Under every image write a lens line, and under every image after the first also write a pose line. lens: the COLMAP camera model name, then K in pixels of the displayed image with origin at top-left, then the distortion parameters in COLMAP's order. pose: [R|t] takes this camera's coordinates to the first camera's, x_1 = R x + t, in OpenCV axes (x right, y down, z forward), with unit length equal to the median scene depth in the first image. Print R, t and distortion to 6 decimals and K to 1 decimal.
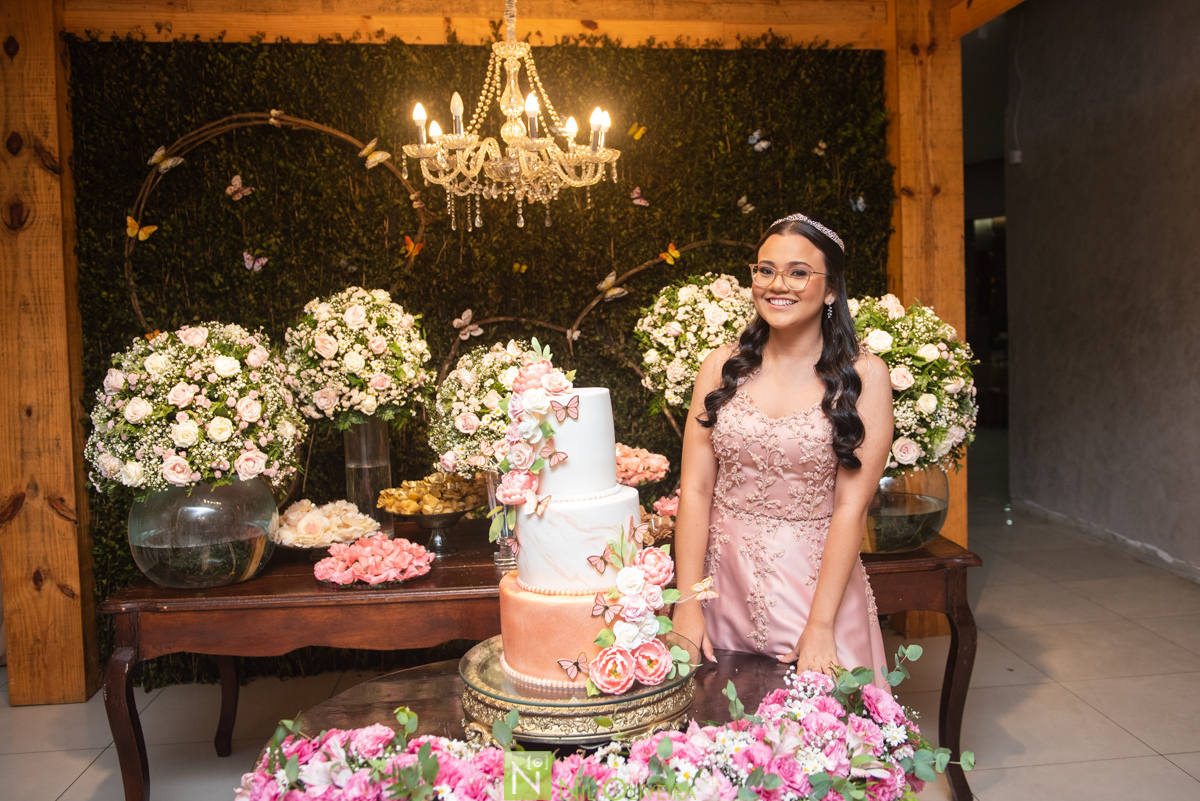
lens RADIAL K [[1101.6, 0, 644.1], [0, 1101.6, 373.2], [0, 0, 1]] dist [-0.005189, 0.000000]
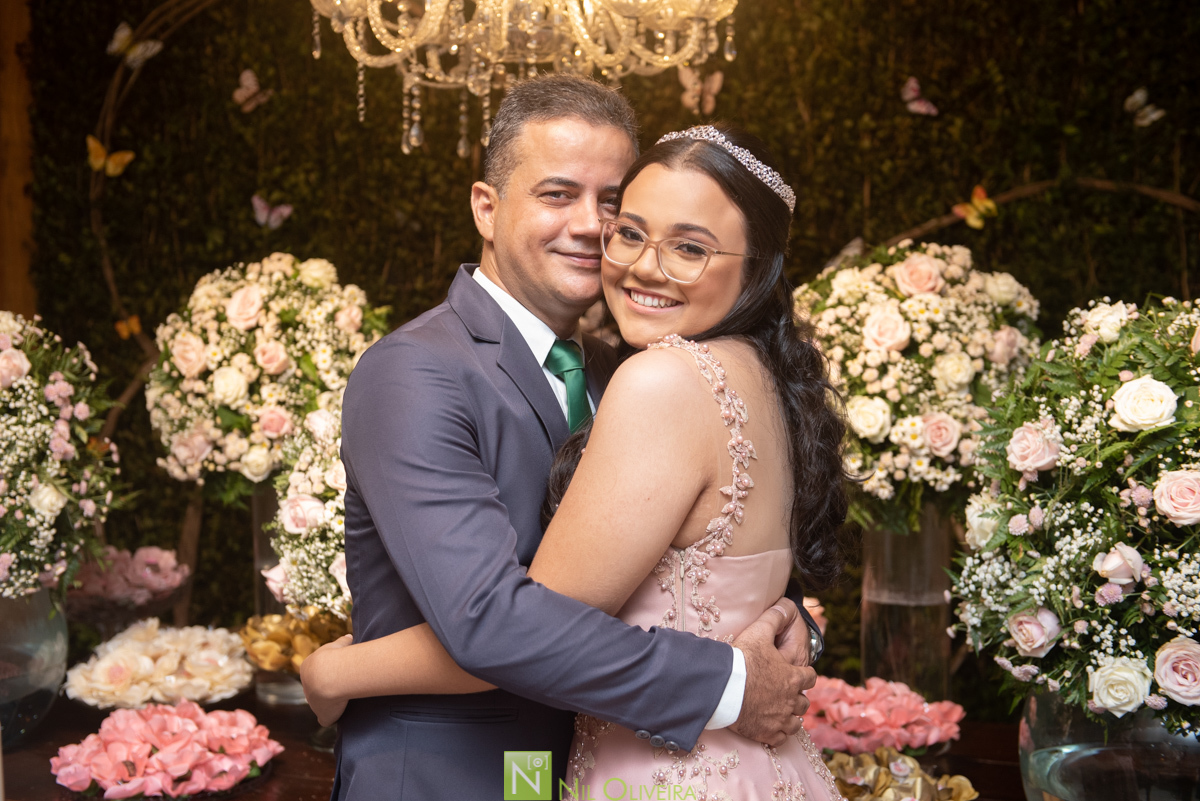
lens RADIAL K [[1650.0, 0, 599.4], [0, 1650.0, 401.5], [0, 0, 1]] dist [0.124759, 0.000000]
pose [[0.910338, 0.057460, -0.409857, 0.200811], [-0.056705, 0.998293, 0.014007, -0.019108], [0.409962, 0.010490, 0.912042, 0.230543]]
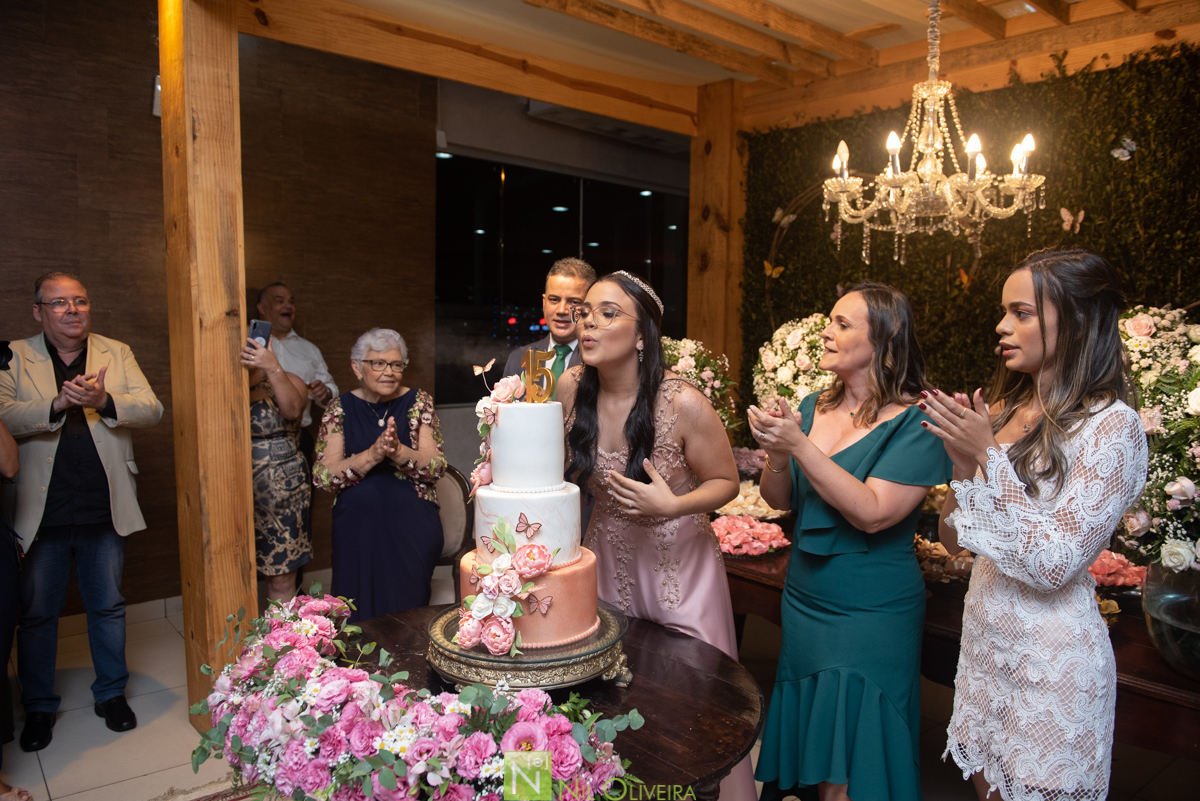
lens RADIAL K [[867.2, 0, 593.7], [0, 867.2, 405.3], [0, 0, 1]] dist [-0.047142, 0.002181]
pose [[0.529632, 0.106308, -0.841540, 0.334599], [-0.079275, 0.993977, 0.075672, -0.025387], [0.844515, 0.026634, 0.534869, 0.239620]]
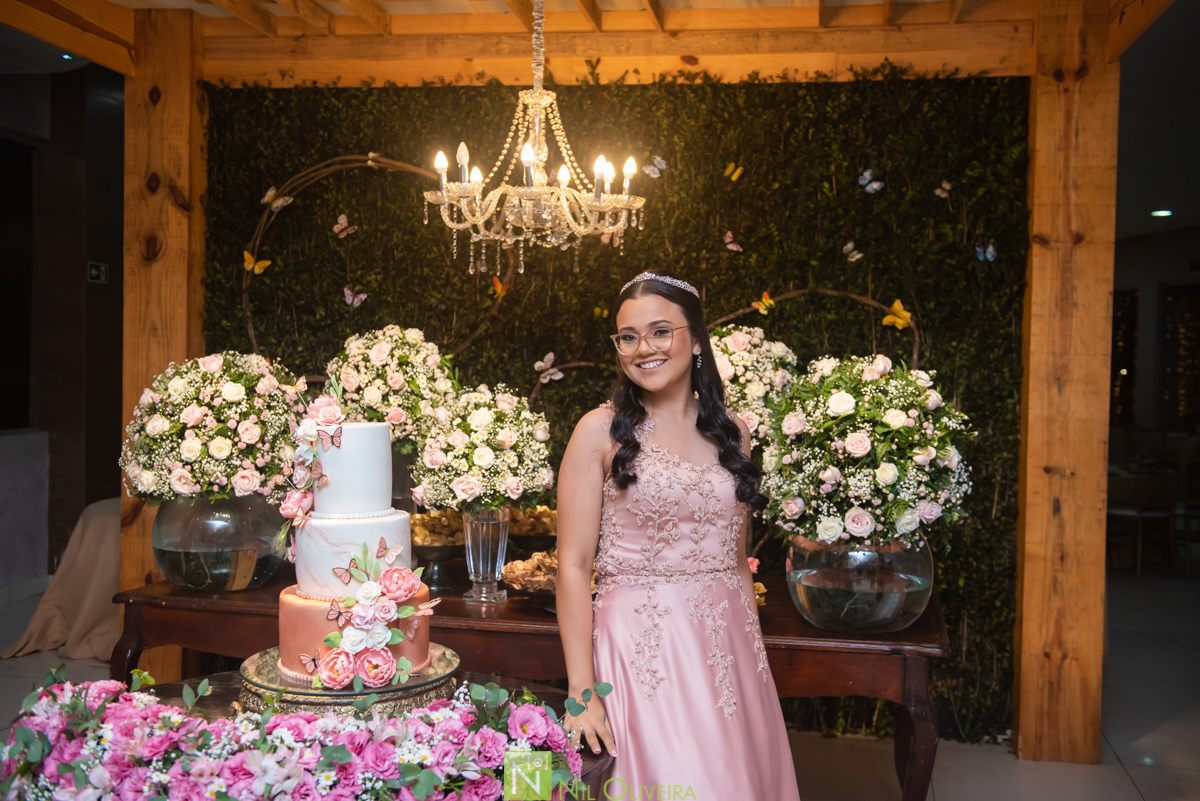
lens RADIAL K [[1280.6, 0, 597.3], [0, 1280.6, 401.3], [0, 0, 1]] dist [0.067088, 0.000000]
pose [[0.946575, 0.057102, -0.317387, 0.255605], [-0.064347, 0.997851, -0.012381, -0.002911], [0.315998, 0.032142, 0.948215, -0.076098]]
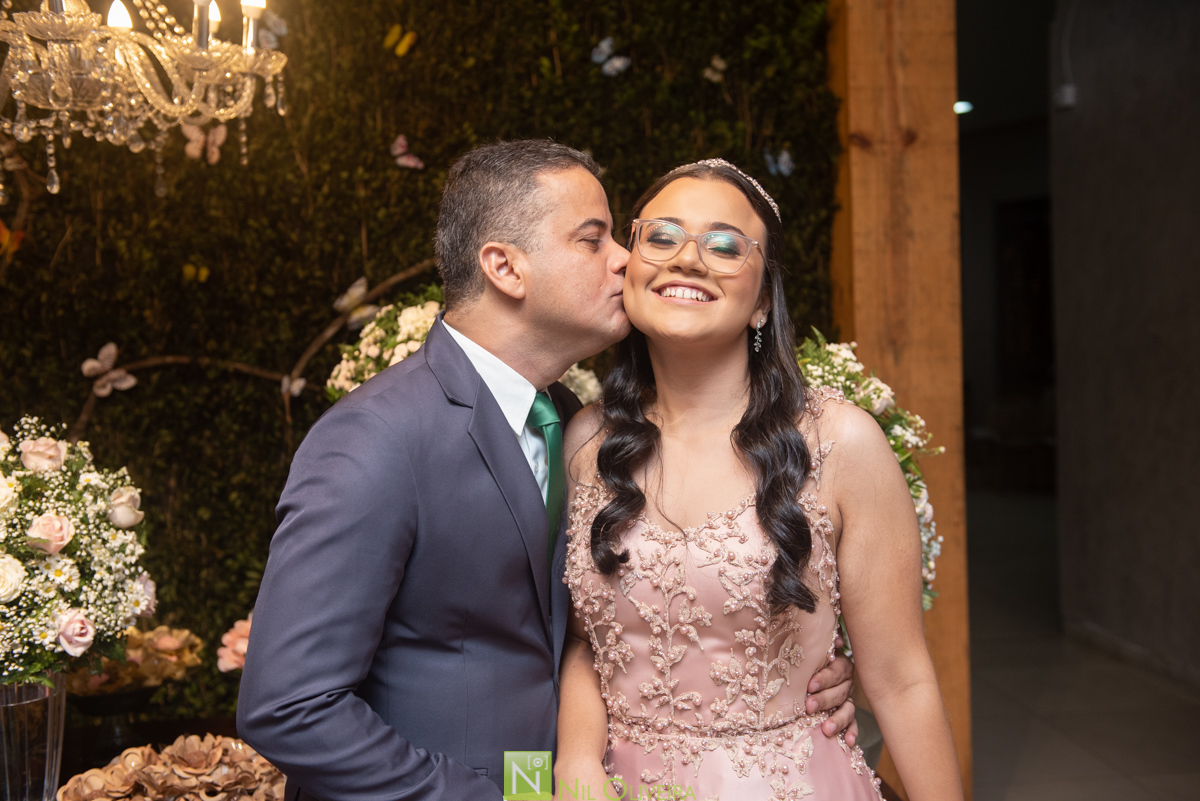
lens RADIAL K [[1408.7, 0, 599.1], [0, 1408.7, 403.0], [0, 0, 1]] dist [0.093751, 0.000000]
pose [[0.999937, -0.006159, -0.009391, 0.111983], [0.006135, 0.999978, -0.002588, -0.023649], [0.009407, 0.002530, 0.999953, 0.252047]]
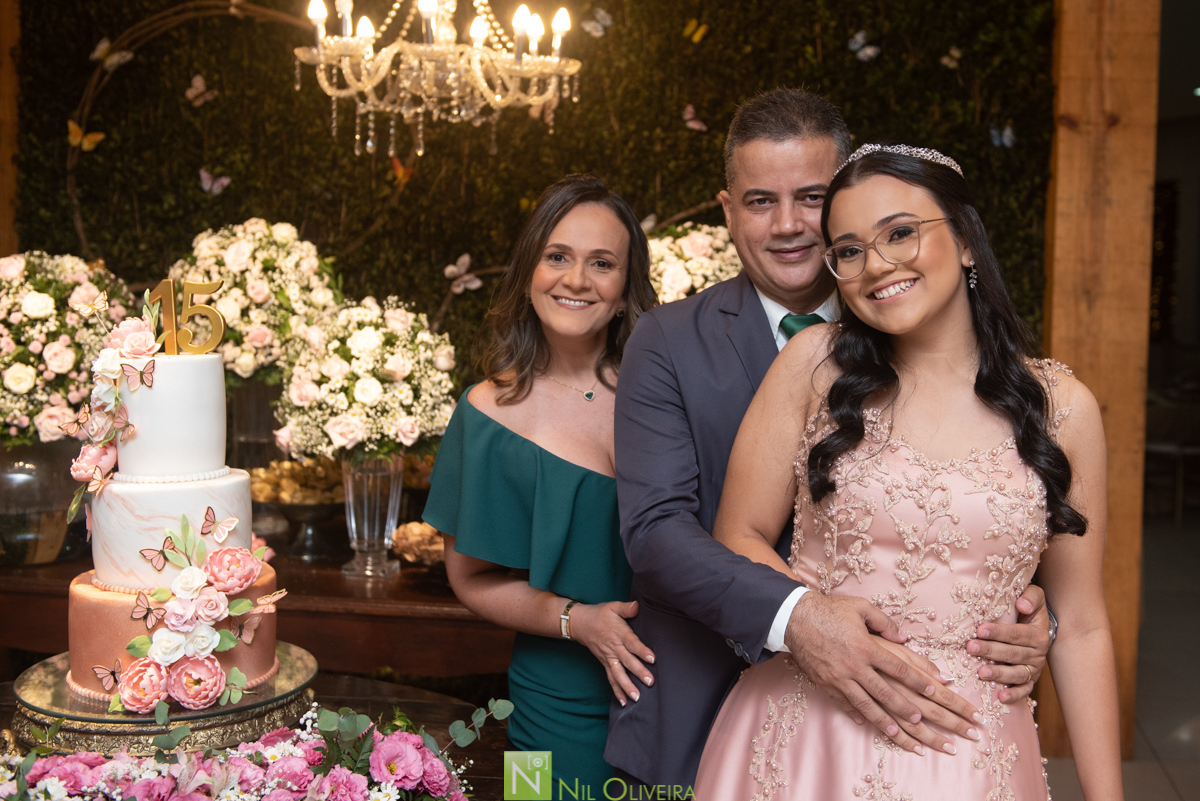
lens RADIAL K [[1541.0, 0, 651.5], [0, 1541.0, 322.3], [0, 0, 1]] dist [0.067001, 0.000000]
pose [[0.966054, 0.064208, -0.250234, 0.254849], [-0.068291, 0.997636, -0.007661, -0.010793], [0.249151, 0.024490, 0.968155, -0.029190]]
